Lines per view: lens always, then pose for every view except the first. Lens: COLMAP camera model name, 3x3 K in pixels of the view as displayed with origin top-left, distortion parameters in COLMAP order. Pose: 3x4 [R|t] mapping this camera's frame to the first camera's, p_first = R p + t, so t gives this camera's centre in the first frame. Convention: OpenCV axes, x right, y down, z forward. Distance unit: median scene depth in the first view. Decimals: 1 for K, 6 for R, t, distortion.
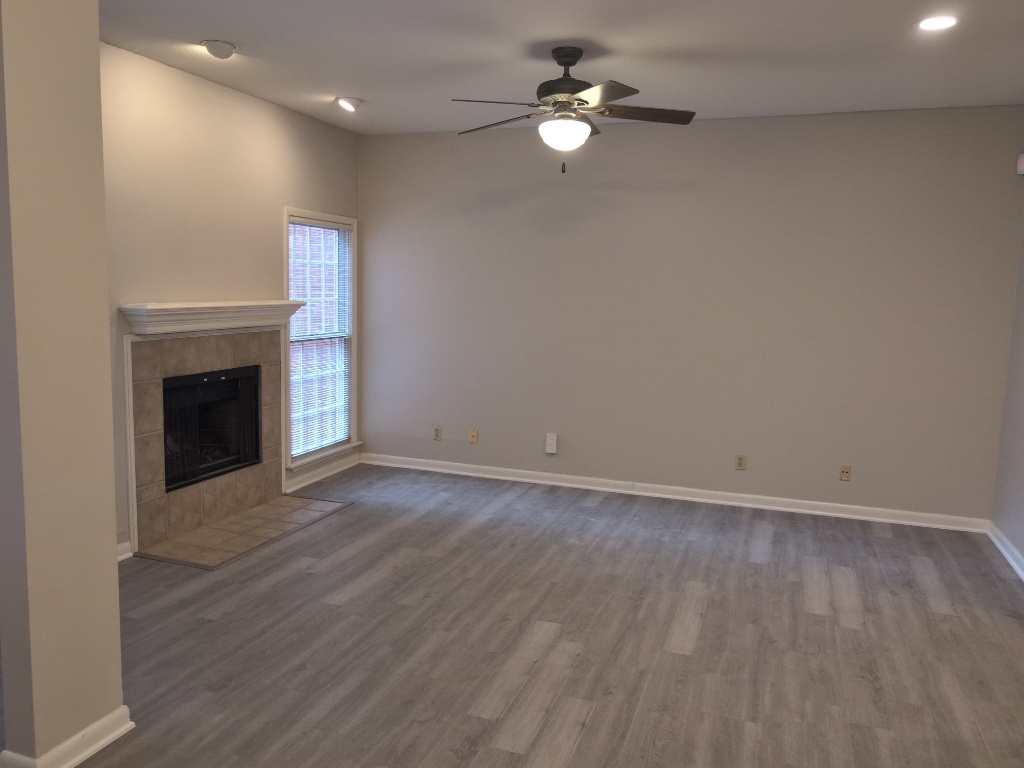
lens RADIAL K [[739.4, 0, 511.7], [0, 739.4, 383.7], [0, 0, 1]] dist [0.011154, -0.004050]
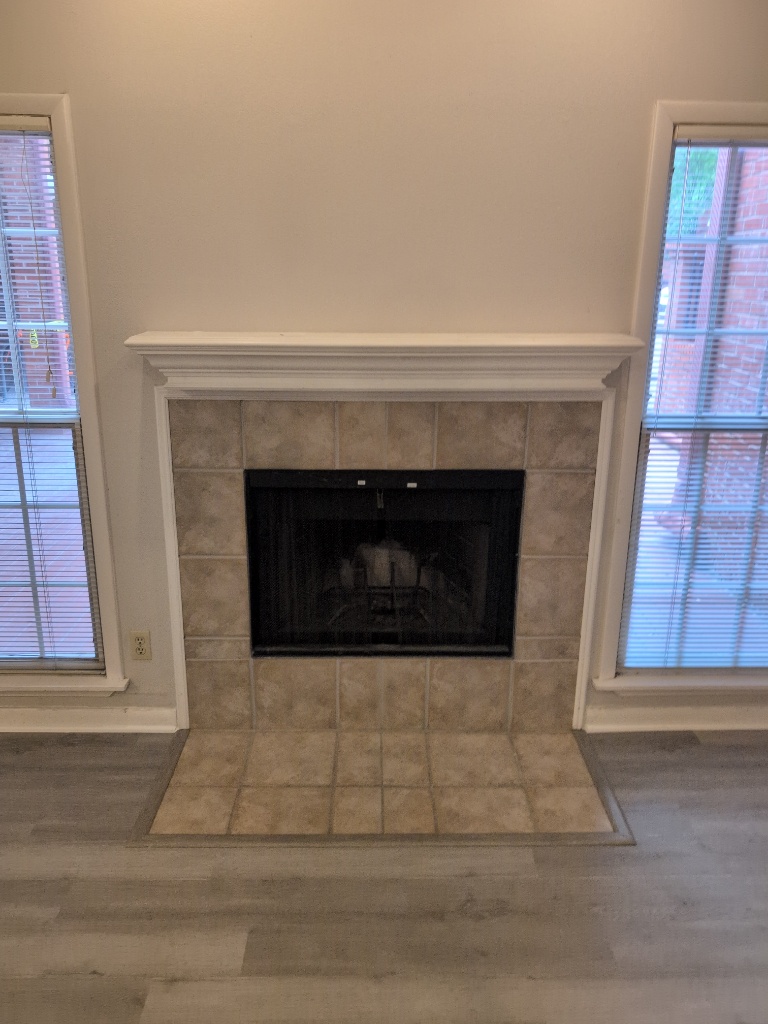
lens RADIAL K [[739.4, 0, 382.8], [0, 739.4, 501.2], [0, 0, 1]] dist [0.011154, -0.004050]
pose [[0.348166, 0.238511, -0.906583, 0.075841], [-0.125795, 0.970232, 0.206945, -0.106159], [0.928954, 0.041992, 0.367806, 0.839057]]
